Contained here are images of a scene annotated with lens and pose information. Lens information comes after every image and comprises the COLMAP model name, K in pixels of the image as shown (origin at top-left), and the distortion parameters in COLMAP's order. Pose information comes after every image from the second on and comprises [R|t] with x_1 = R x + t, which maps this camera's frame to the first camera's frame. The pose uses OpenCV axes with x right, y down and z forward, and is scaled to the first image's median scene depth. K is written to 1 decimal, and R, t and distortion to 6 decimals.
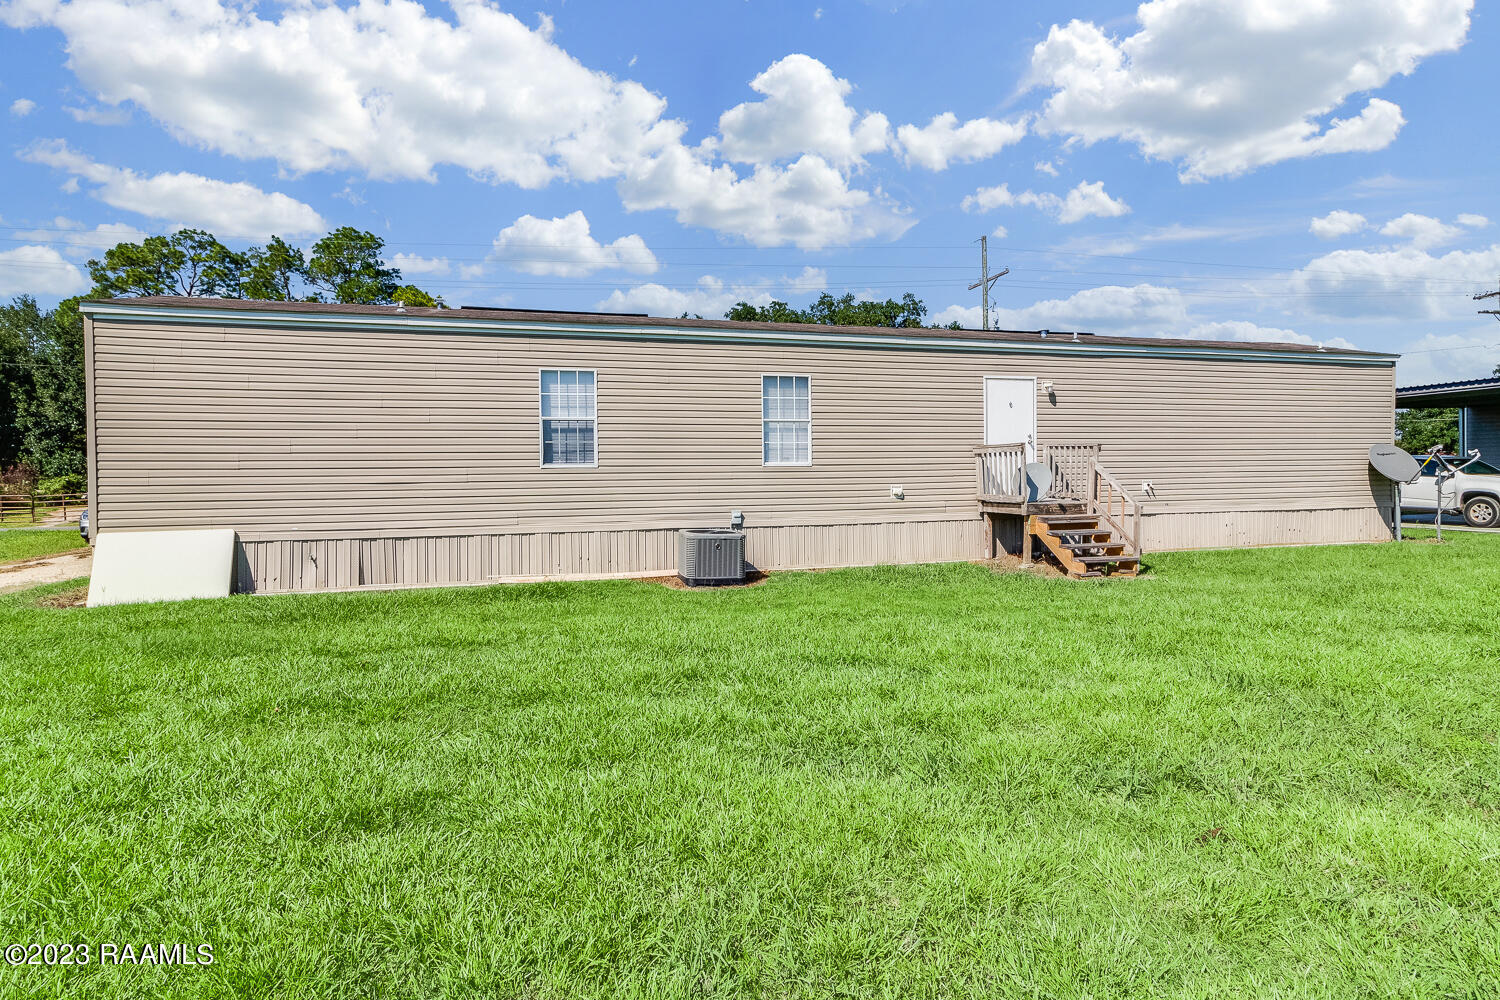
lens RADIAL K [[789.0, 0, 750.0], [0, 789.0, 500.0], [0, 0, 1]] dist [0.001988, 0.000979]
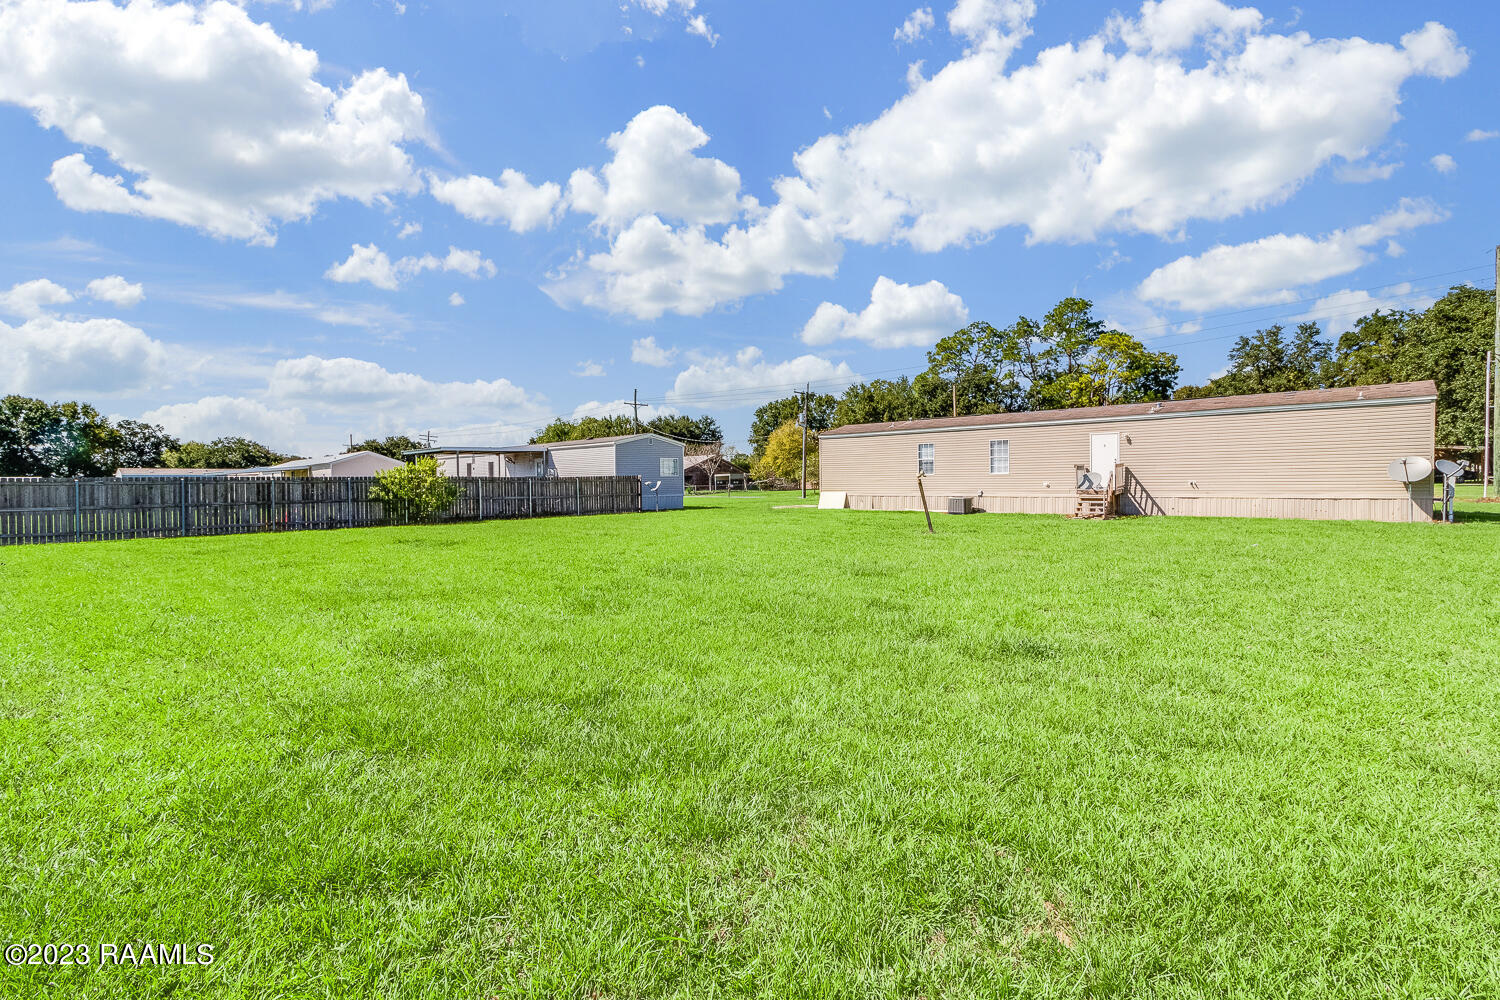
lens RADIAL K [[694.0, 0, 750.0], [0, 694.0, 500.0], [0, 0, 1]] dist [0.000086, -0.000021]
pose [[0.536037, 0.029423, -0.843682, 1.580441], [-0.018859, 0.999560, 0.022877, 0.007046], [0.843984, 0.003648, 0.536356, -0.977675]]
